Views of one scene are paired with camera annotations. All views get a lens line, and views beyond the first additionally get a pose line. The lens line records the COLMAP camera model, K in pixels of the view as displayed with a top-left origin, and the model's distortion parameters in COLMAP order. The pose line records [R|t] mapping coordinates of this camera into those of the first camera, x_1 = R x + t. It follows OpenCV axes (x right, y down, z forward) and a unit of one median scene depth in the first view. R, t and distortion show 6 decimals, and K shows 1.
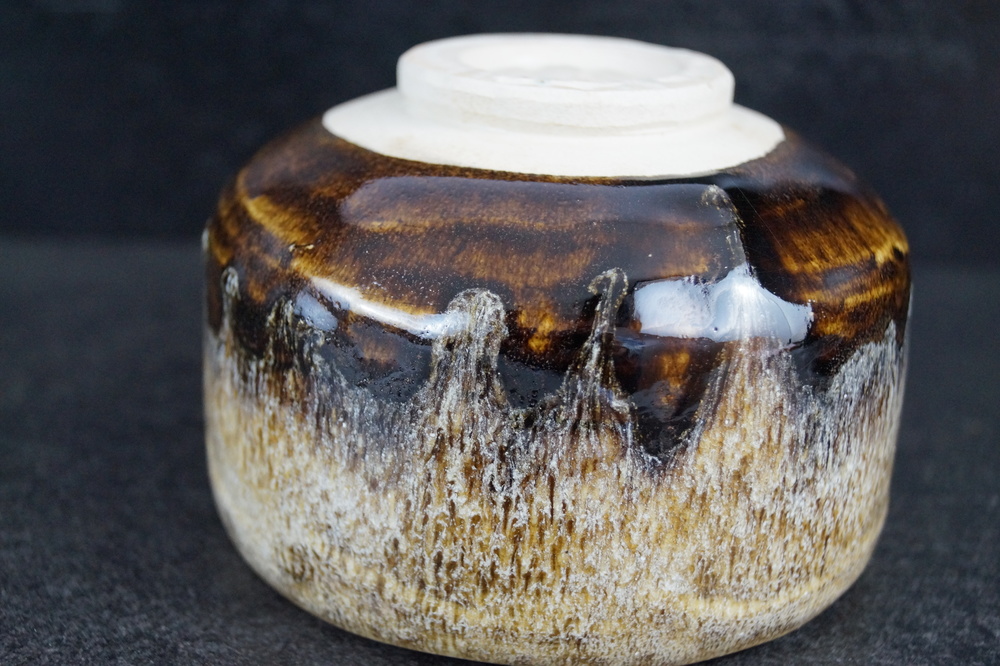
lens RADIAL K [[1405.1, 0, 500.0], [0, 1405.1, 333.0], [0, 0, 1]] dist [-0.051605, -0.020888]
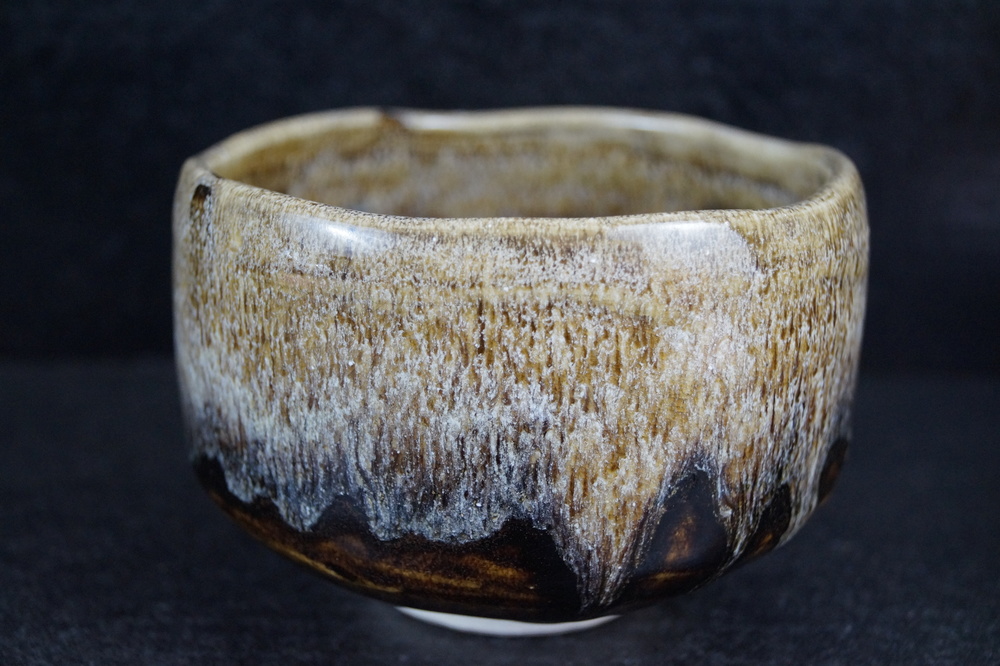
lens RADIAL K [[1405.1, 0, 500.0], [0, 1405.1, 333.0], [0, 0, 1]] dist [-0.051605, -0.020888]
pose [[-0.803810, 0.191567, -0.563197, 0.794915], [0.199507, -0.805094, -0.558588, 0.720766], [-0.560434, -0.561360, 0.608924, 0.477842]]
